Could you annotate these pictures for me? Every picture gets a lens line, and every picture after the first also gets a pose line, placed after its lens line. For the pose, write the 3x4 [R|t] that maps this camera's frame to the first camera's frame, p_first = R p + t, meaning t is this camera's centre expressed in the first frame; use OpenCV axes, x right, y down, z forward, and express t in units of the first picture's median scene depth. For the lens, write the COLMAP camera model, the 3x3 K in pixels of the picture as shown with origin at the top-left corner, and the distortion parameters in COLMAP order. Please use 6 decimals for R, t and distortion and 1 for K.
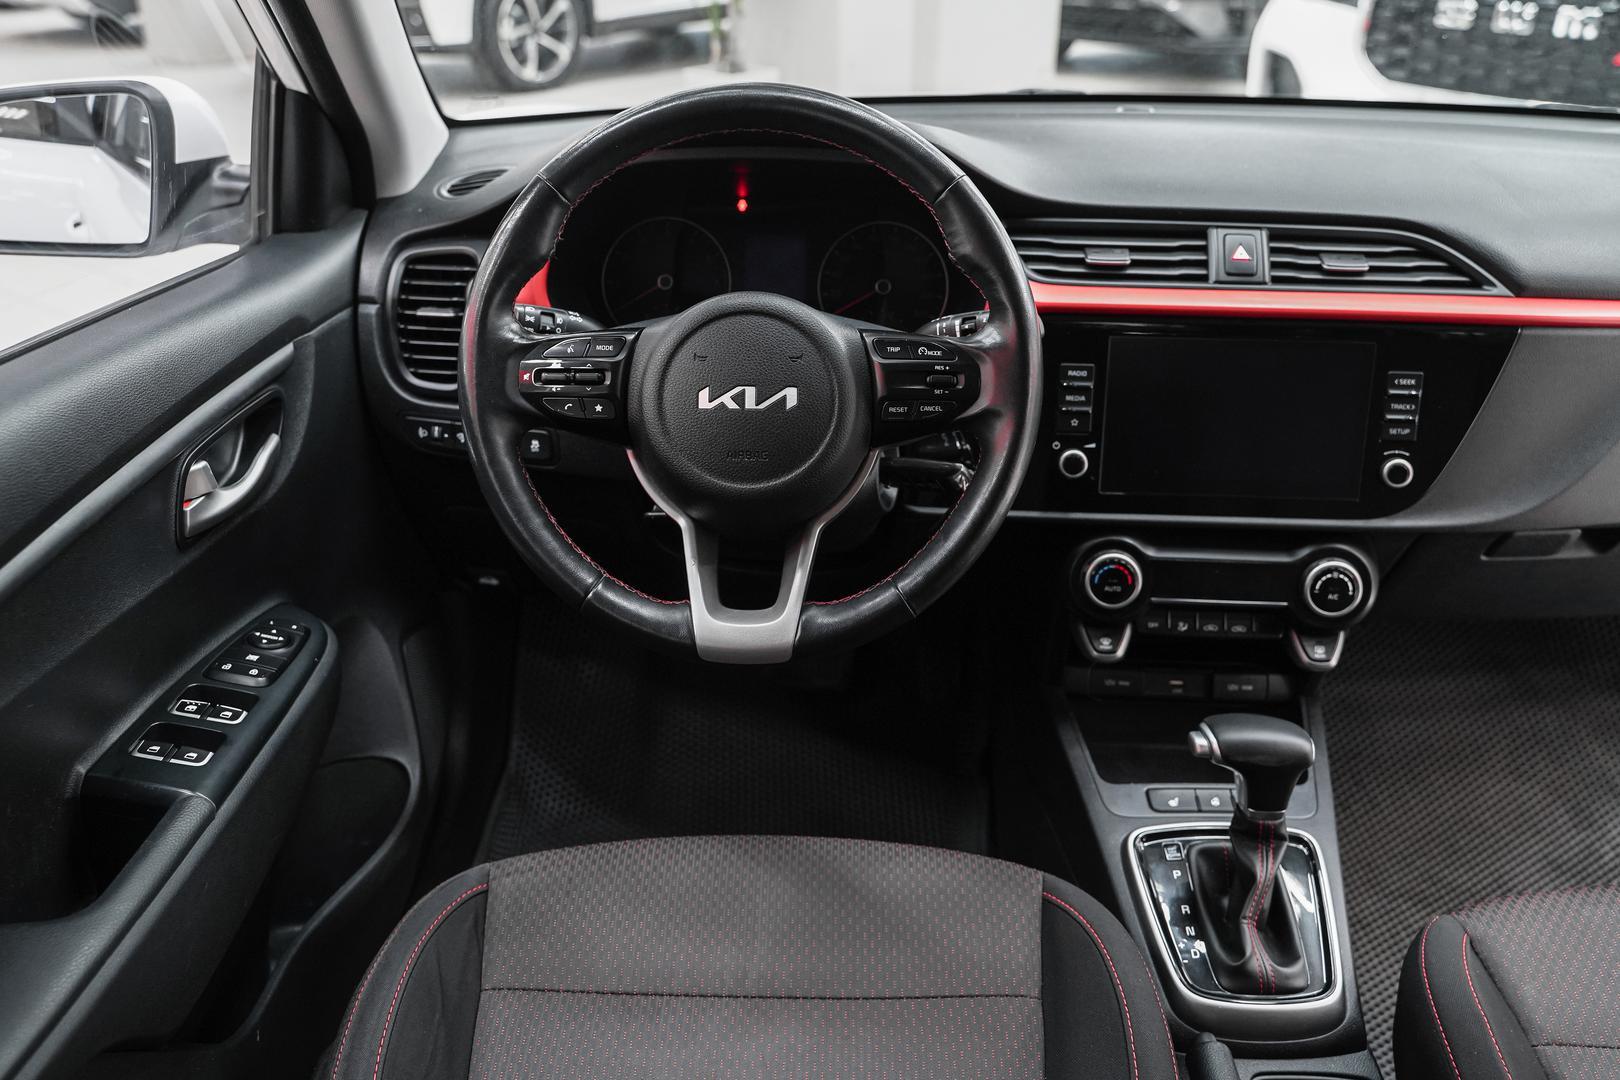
lens RADIAL K [[1396.1, 0, 788.6], [0, 1396.1, 511.1], [0, 0, 1]] dist [0.021813, -0.122924]
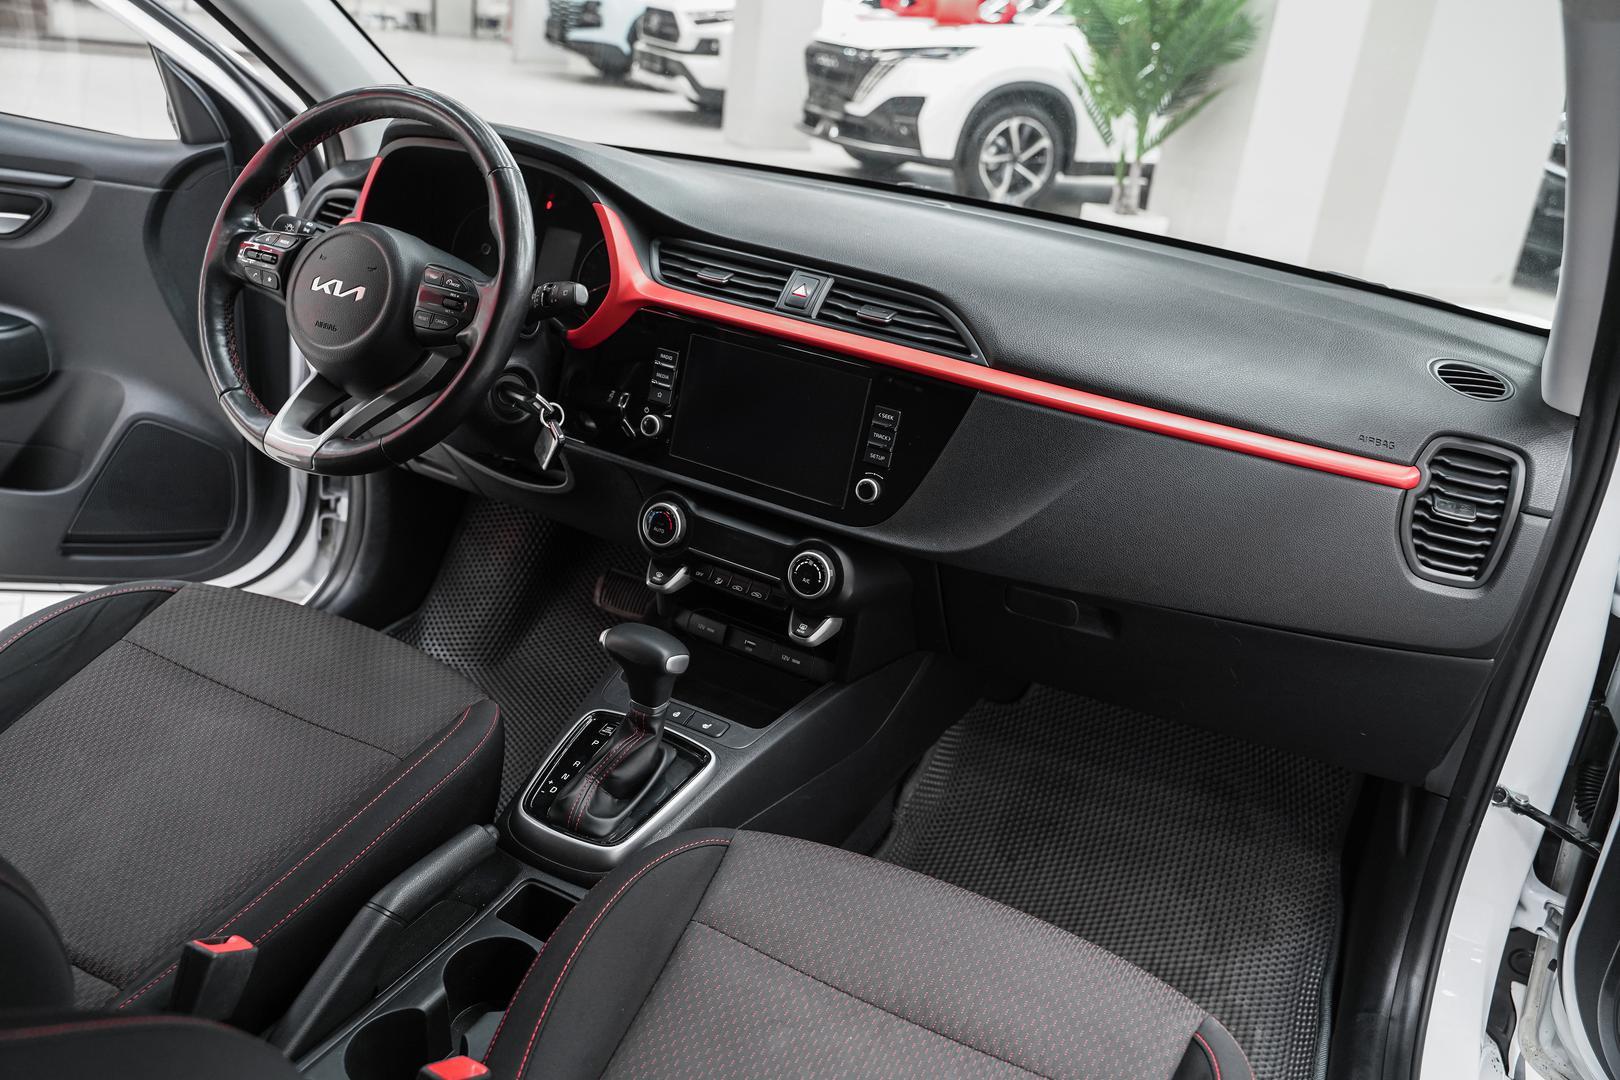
lens RADIAL K [[1328.0, 0, 810.0], [0, 1328.0, 540.0], [0, 0, 1]] dist [-0.008400, -0.001828]
pose [[0.897096, 0.257248, -0.359224, 0.812834], [-0.279777, 0.960000, -0.011213, 0.040450], [0.341971, 0.110562, 0.933184, -0.079716]]
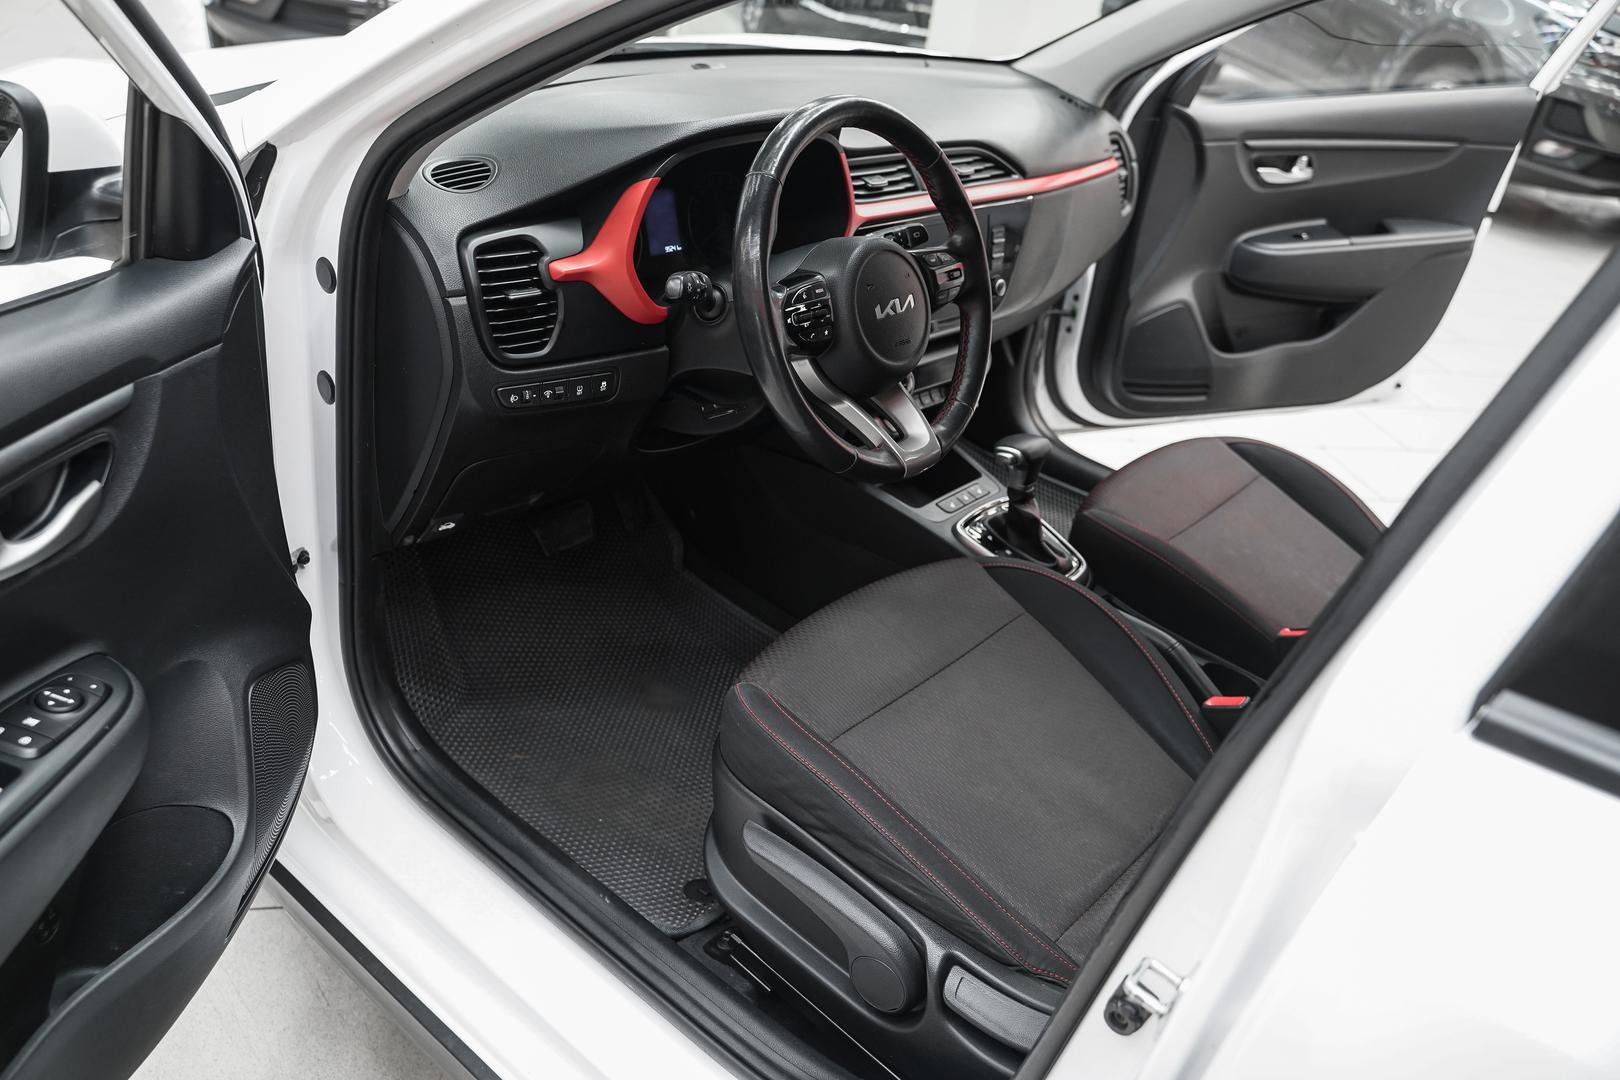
lens RADIAL K [[1323.2, 0, 810.0], [0, 1323.2, 540.0], [0, 0, 1]] dist [-0.062246, 0.150038]
pose [[0.613534, -0.309431, 0.726518, -1.017525], [0.201783, 0.950918, 0.234602, -0.163483], [-0.763453, 0.002663, 0.645858, 0.109043]]
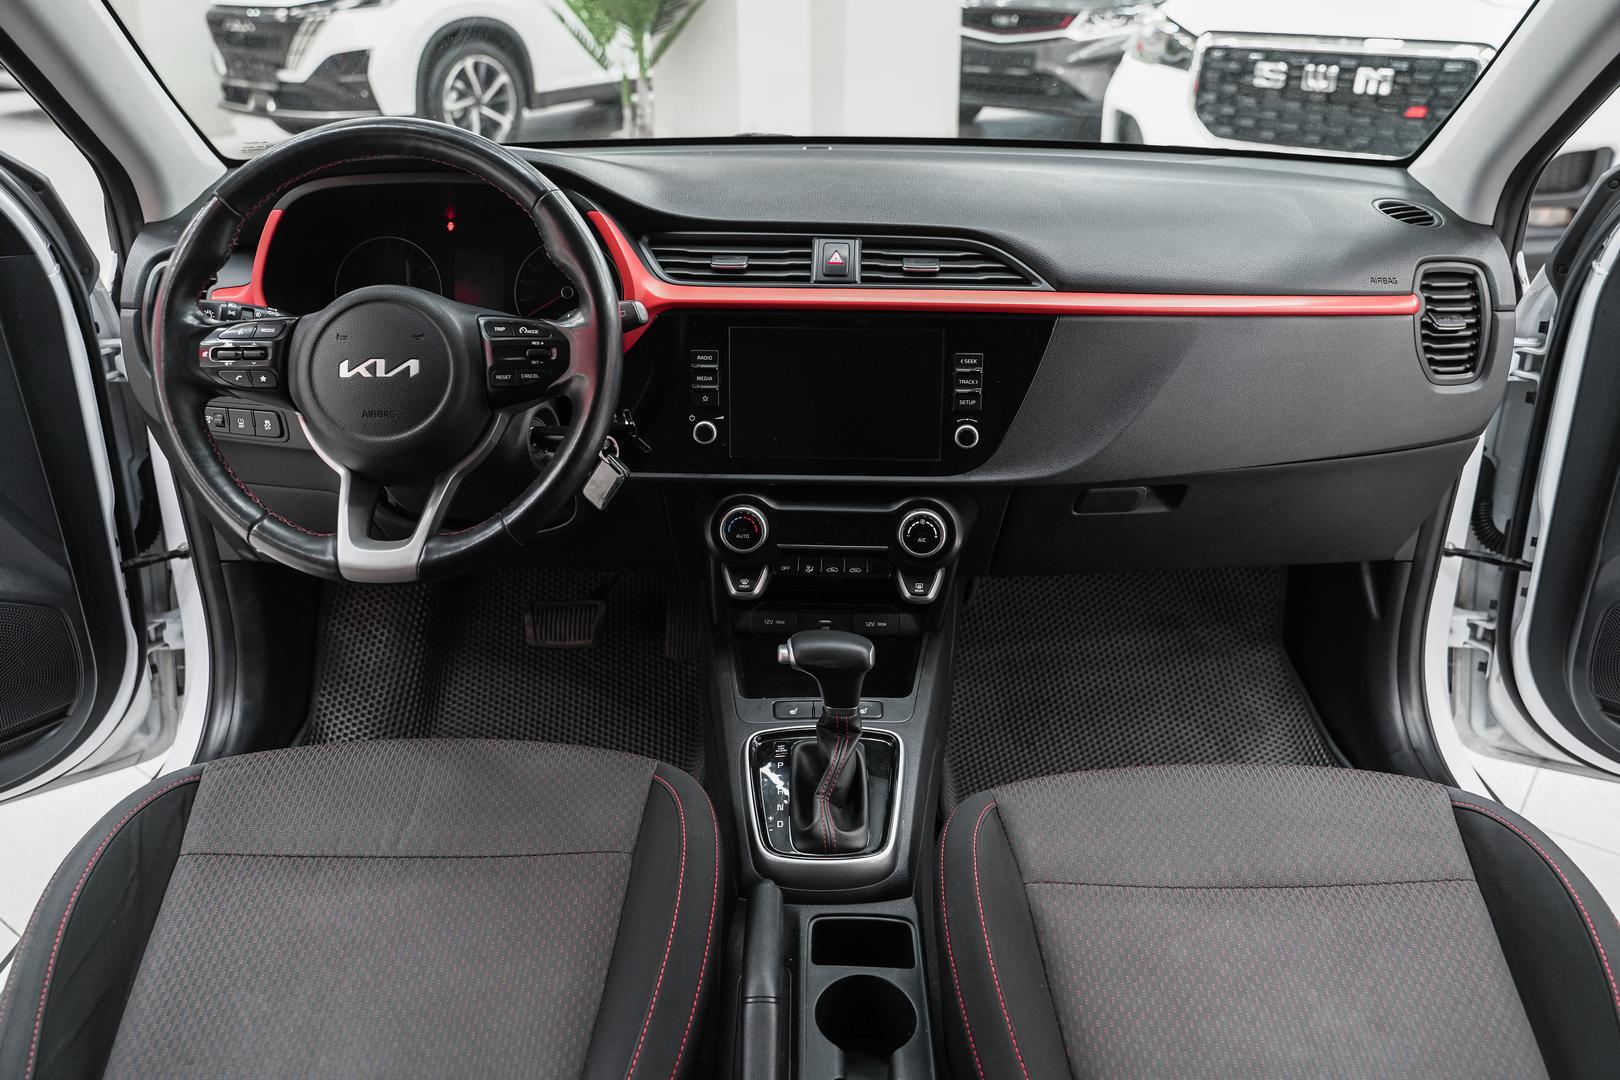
lens RADIAL K [[1323.2, 0, 810.0], [0, 1323.2, 540.0], [0, 0, 1]] dist [-0.062246, 0.150038]
pose [[0.999507, -0.012129, 0.028961, 0.264211], [0.012482, 0.999850, -0.012046, 0.075321], [-0.028811, 0.012401, 0.999508, -0.149815]]
